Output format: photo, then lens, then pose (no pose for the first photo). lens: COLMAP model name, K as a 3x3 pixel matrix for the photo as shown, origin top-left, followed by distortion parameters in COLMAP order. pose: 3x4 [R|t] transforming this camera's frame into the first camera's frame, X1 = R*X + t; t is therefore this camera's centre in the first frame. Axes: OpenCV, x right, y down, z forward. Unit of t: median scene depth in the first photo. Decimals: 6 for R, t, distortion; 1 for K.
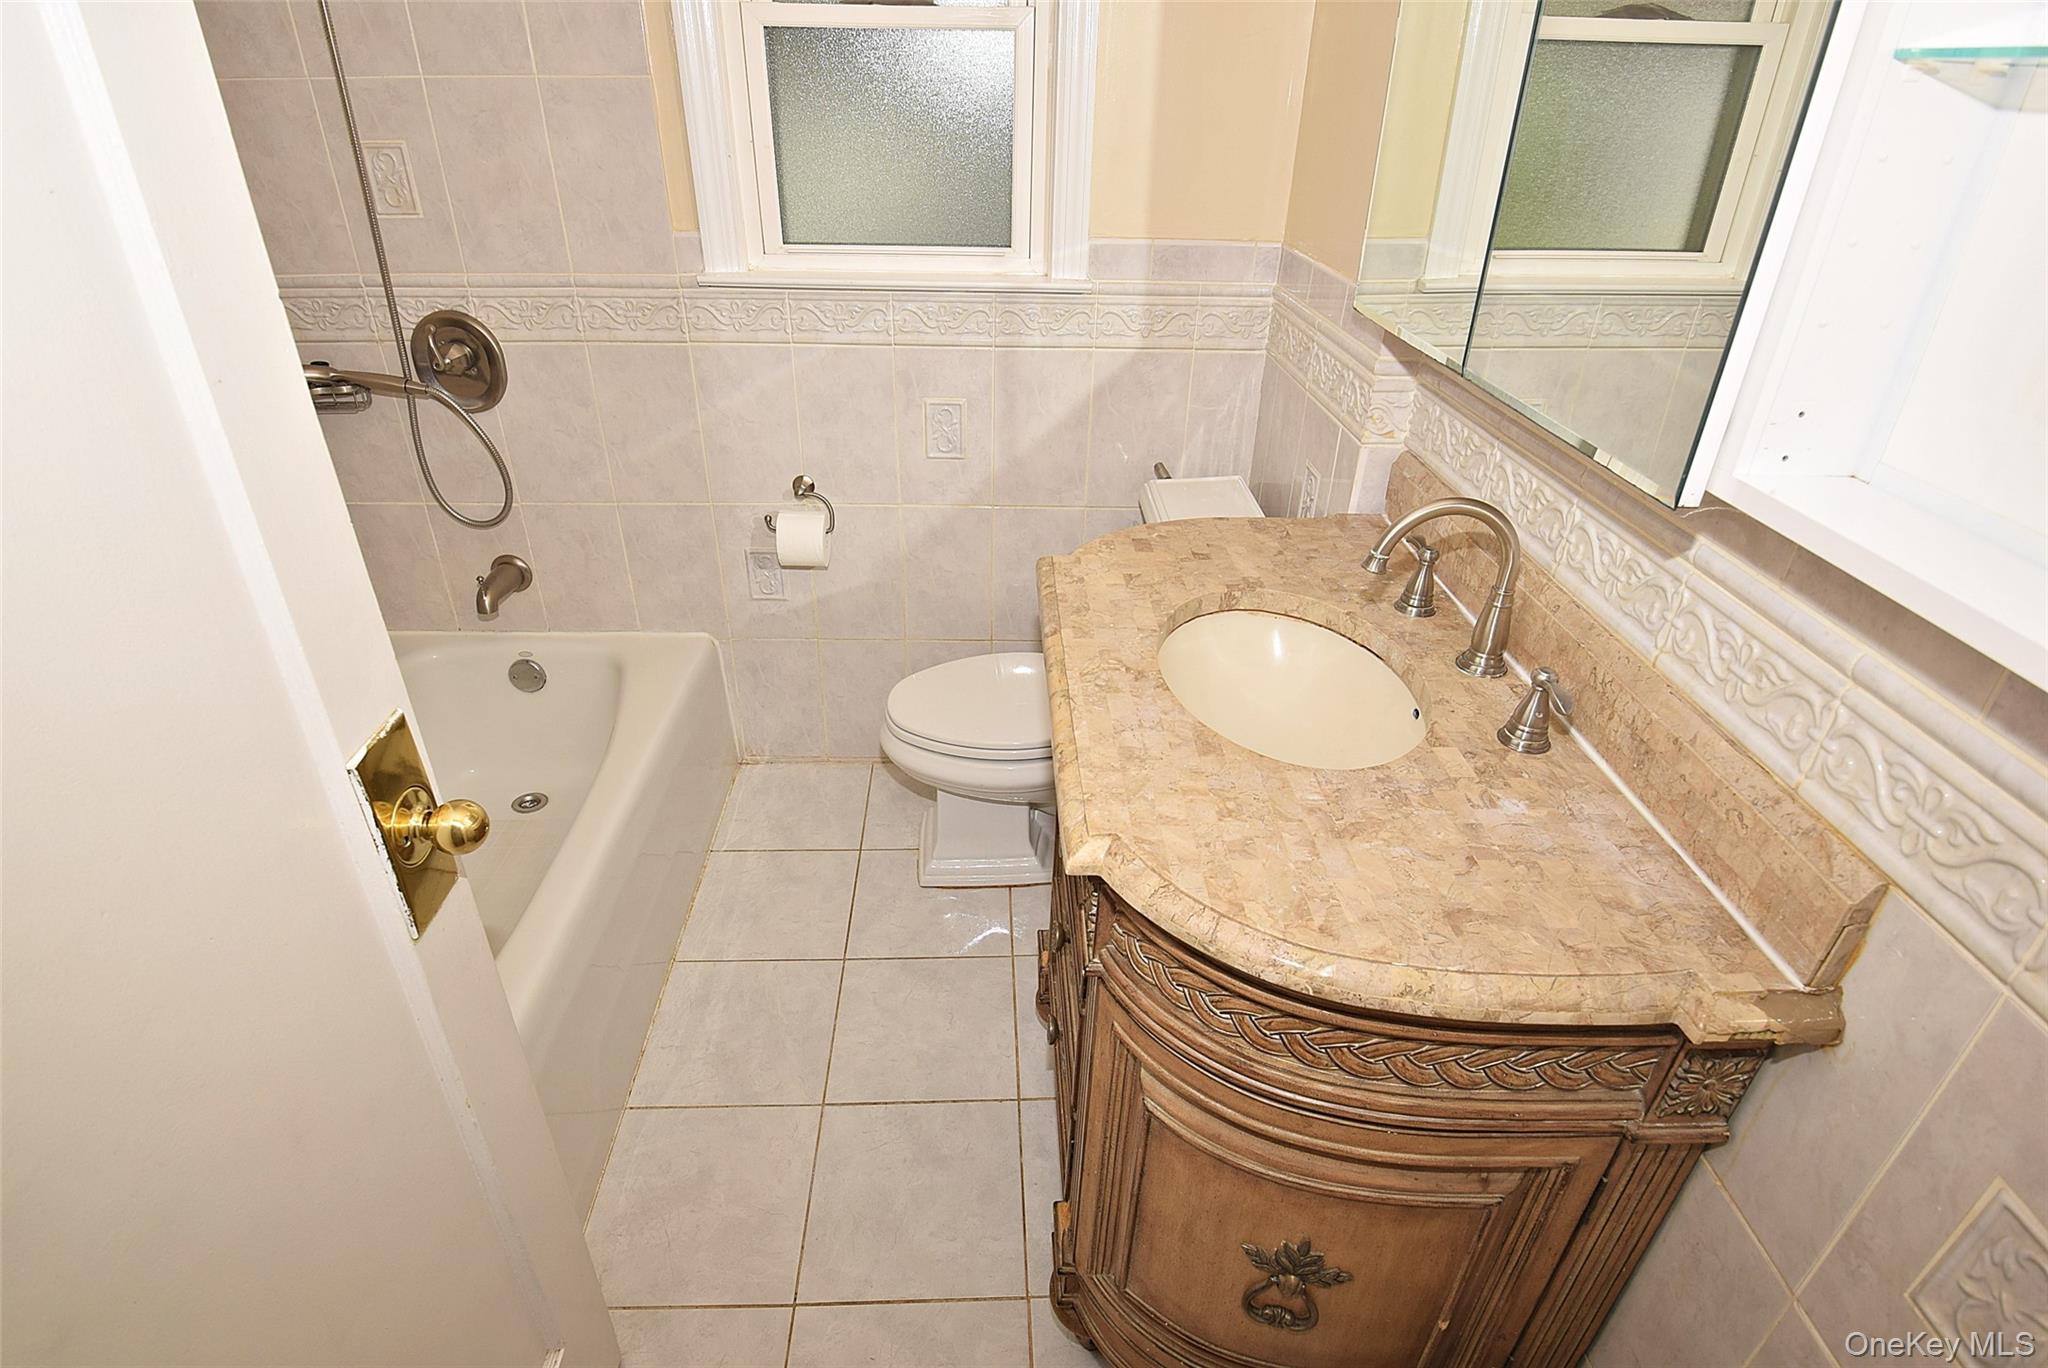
lens RADIAL K [[1059.8, 0, 1043.0], [0, 1059.8, 697.9], [0, 0, 1]] dist [0.027472, -0.040853]
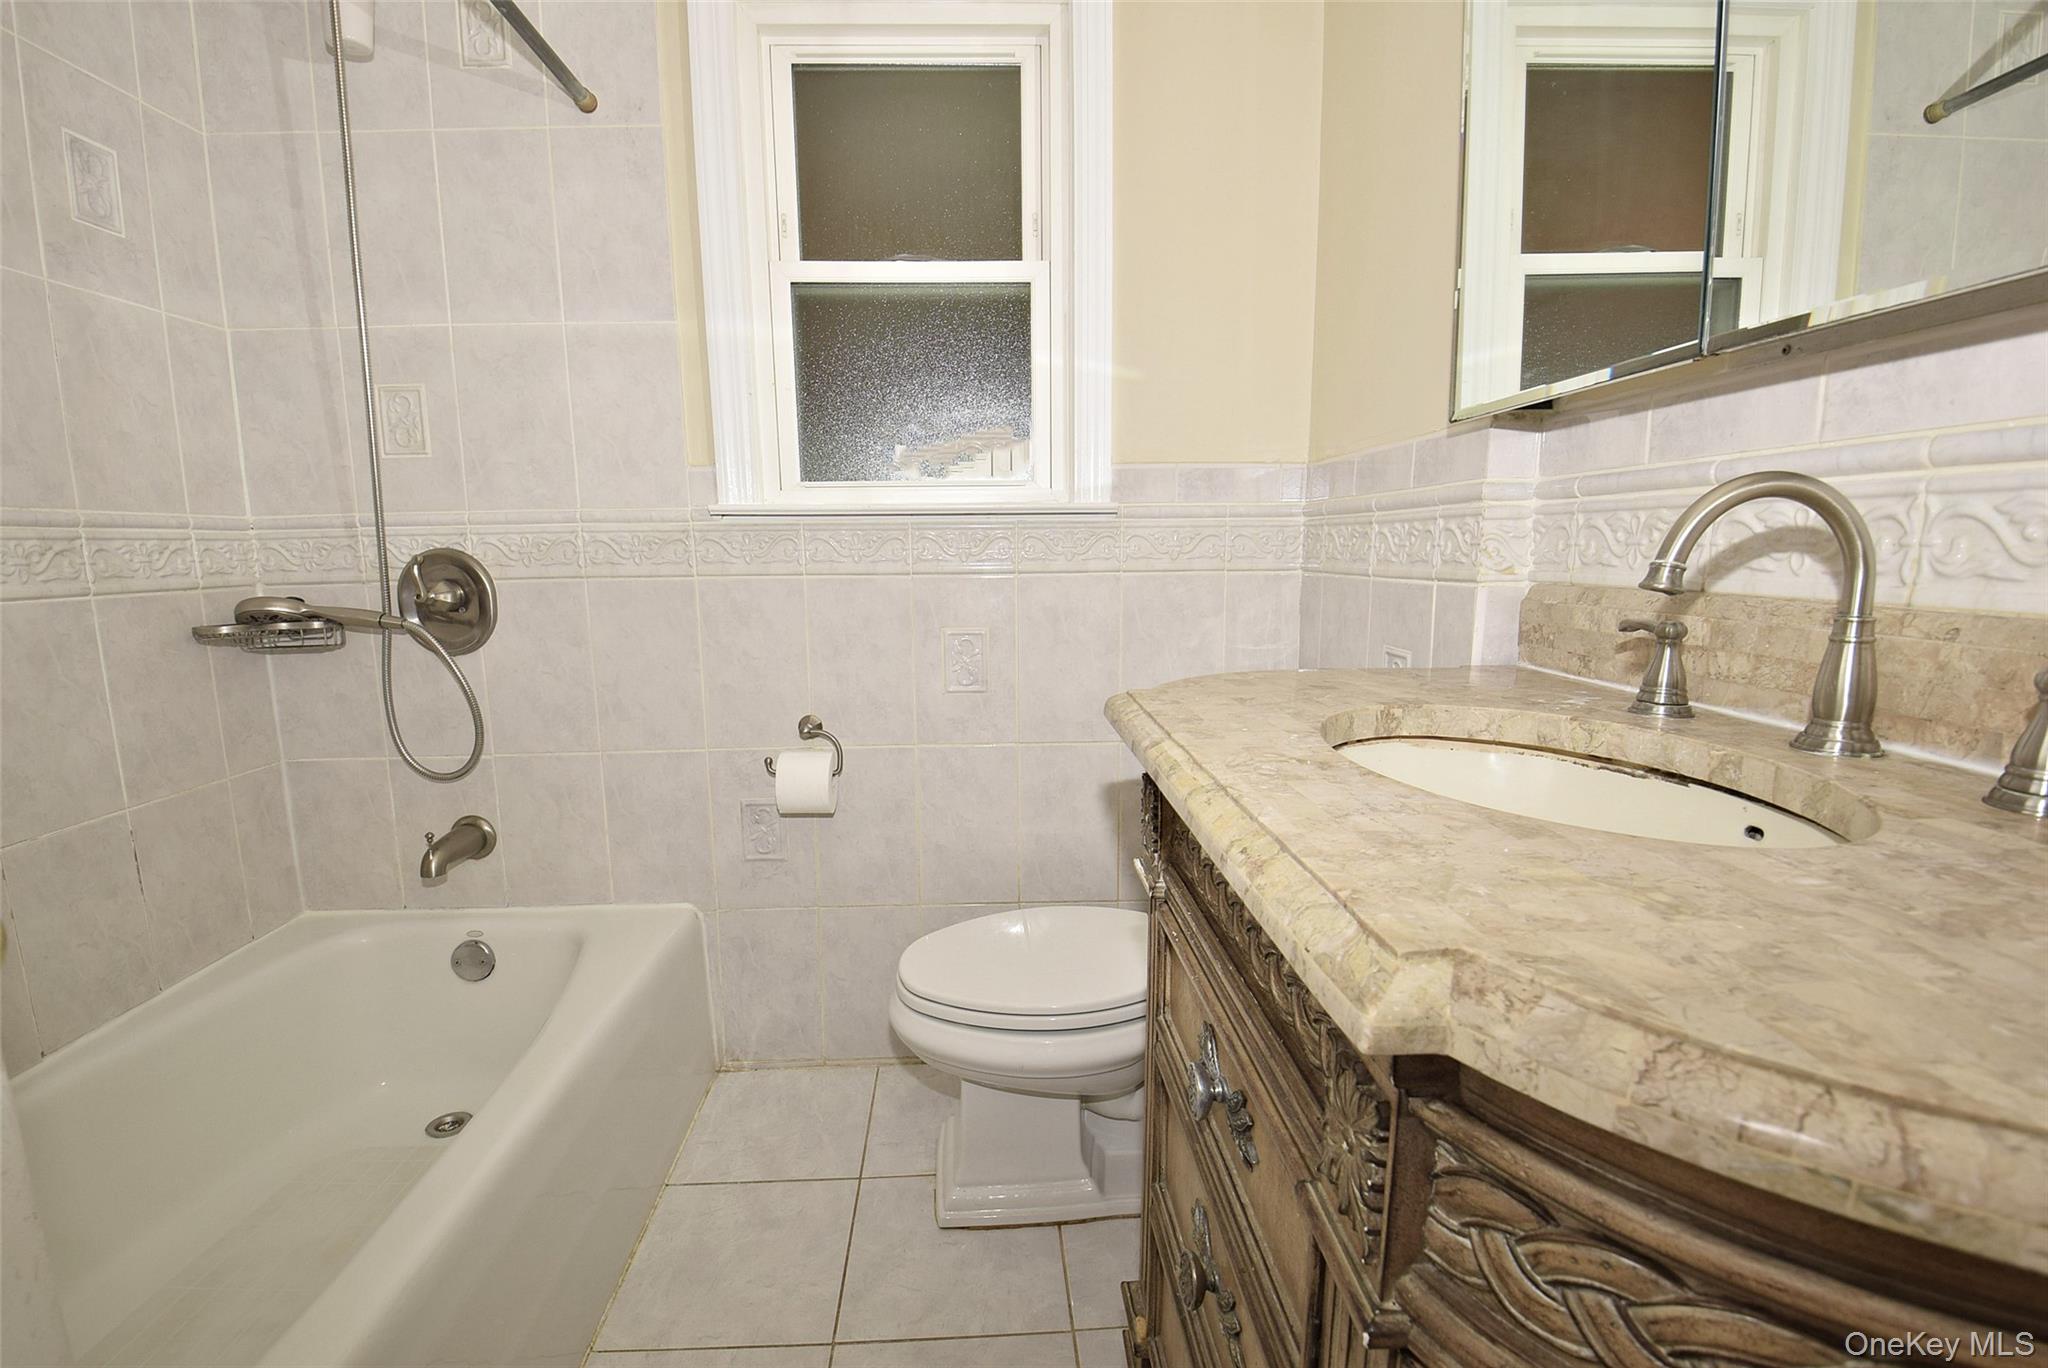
lens RADIAL K [[914.9, 0, 1020.6], [0, 914.9, 699.4], [0, 0, 1]] dist [0.019250, -0.033043]
pose [[0.999305, -0.037262, -0.000311, -0.048414], [0.034574, 0.930257, -0.365277, 0.076388], [0.013901, 0.365013, 0.930899, 0.288317]]
